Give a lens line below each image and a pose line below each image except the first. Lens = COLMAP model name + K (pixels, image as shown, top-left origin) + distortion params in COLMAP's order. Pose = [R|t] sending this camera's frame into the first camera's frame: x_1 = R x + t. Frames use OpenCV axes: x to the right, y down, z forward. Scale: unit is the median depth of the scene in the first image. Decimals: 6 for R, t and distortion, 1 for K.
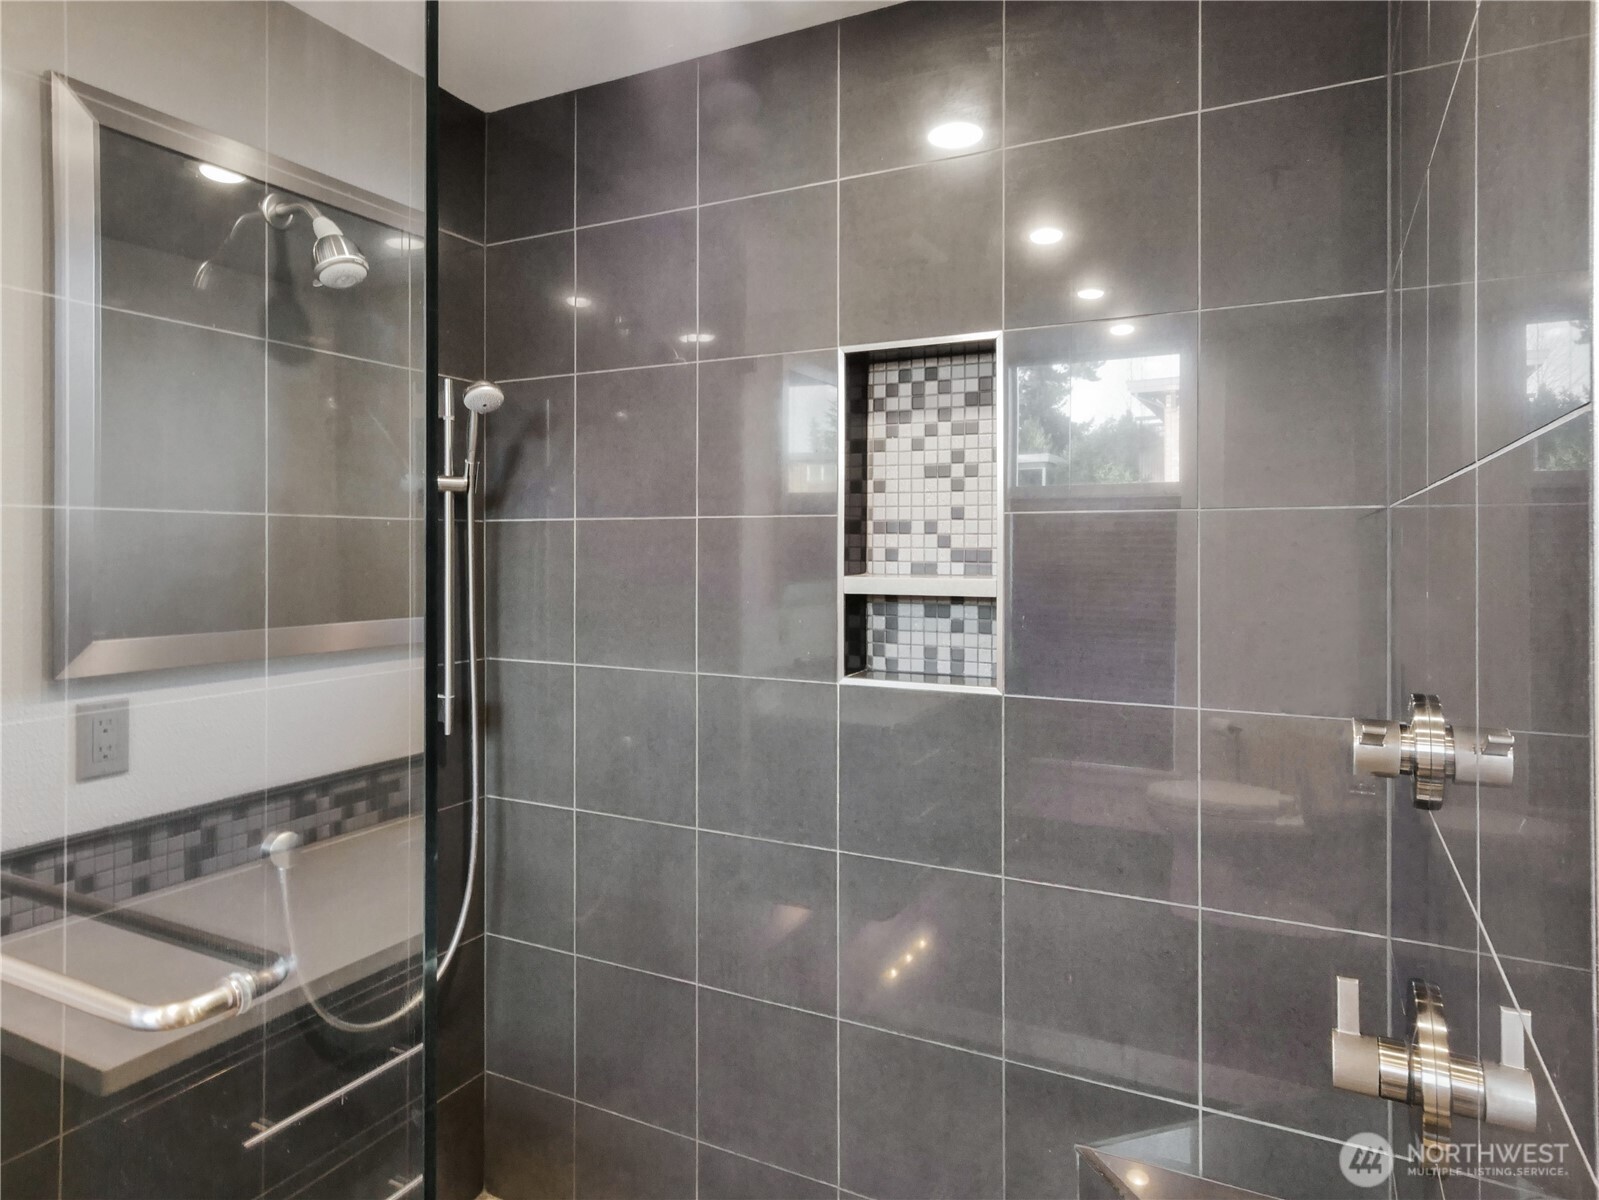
lens RADIAL K [[969.6, 0, 802.3], [0, 969.6, 548.3], [0, 0, 1]] dist [0.006147, 0.001610]
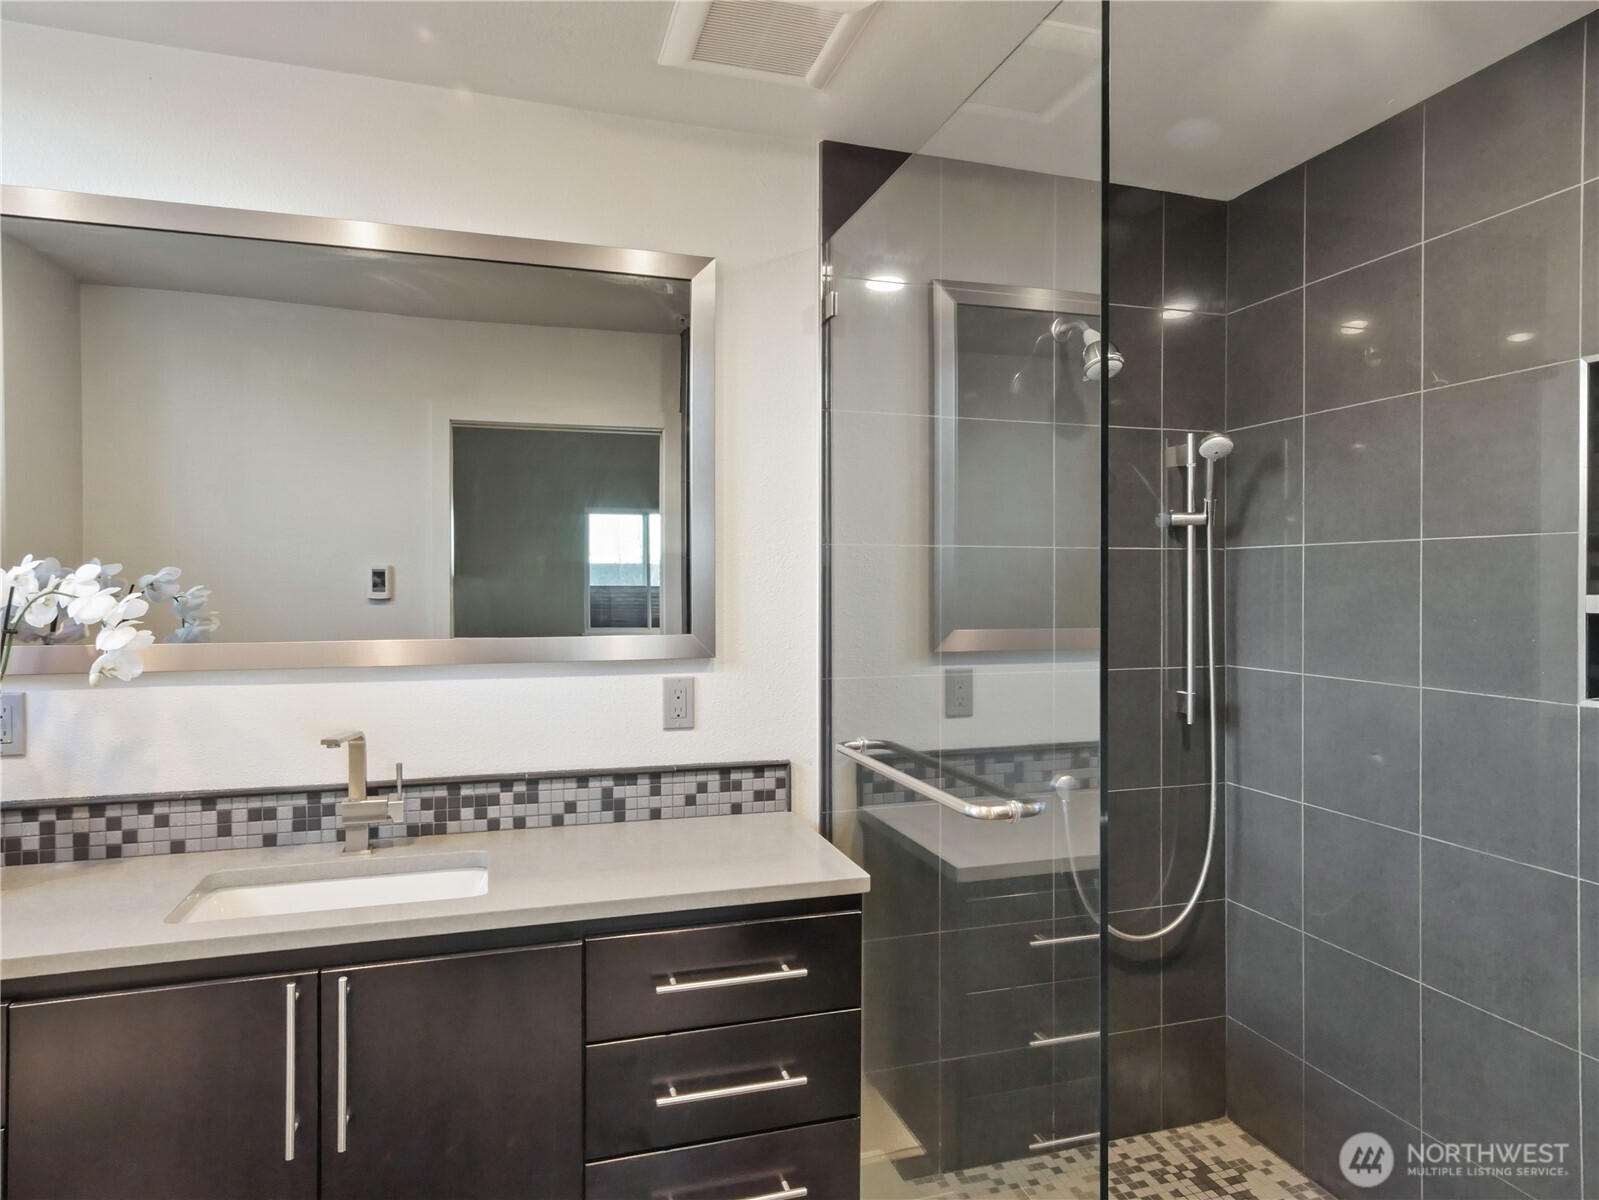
lens RADIAL K [[992.8, 0, 810.0], [0, 992.8, 588.8], [0, 0, 1]] dist [-0.001571, 0.000911]
pose [[0.709022, 0.000813, -0.705186, 0.184253], [0.001435, 0.999996, 0.002595, 0.018051], [0.705185, -0.002852, 0.709018, -0.233534]]
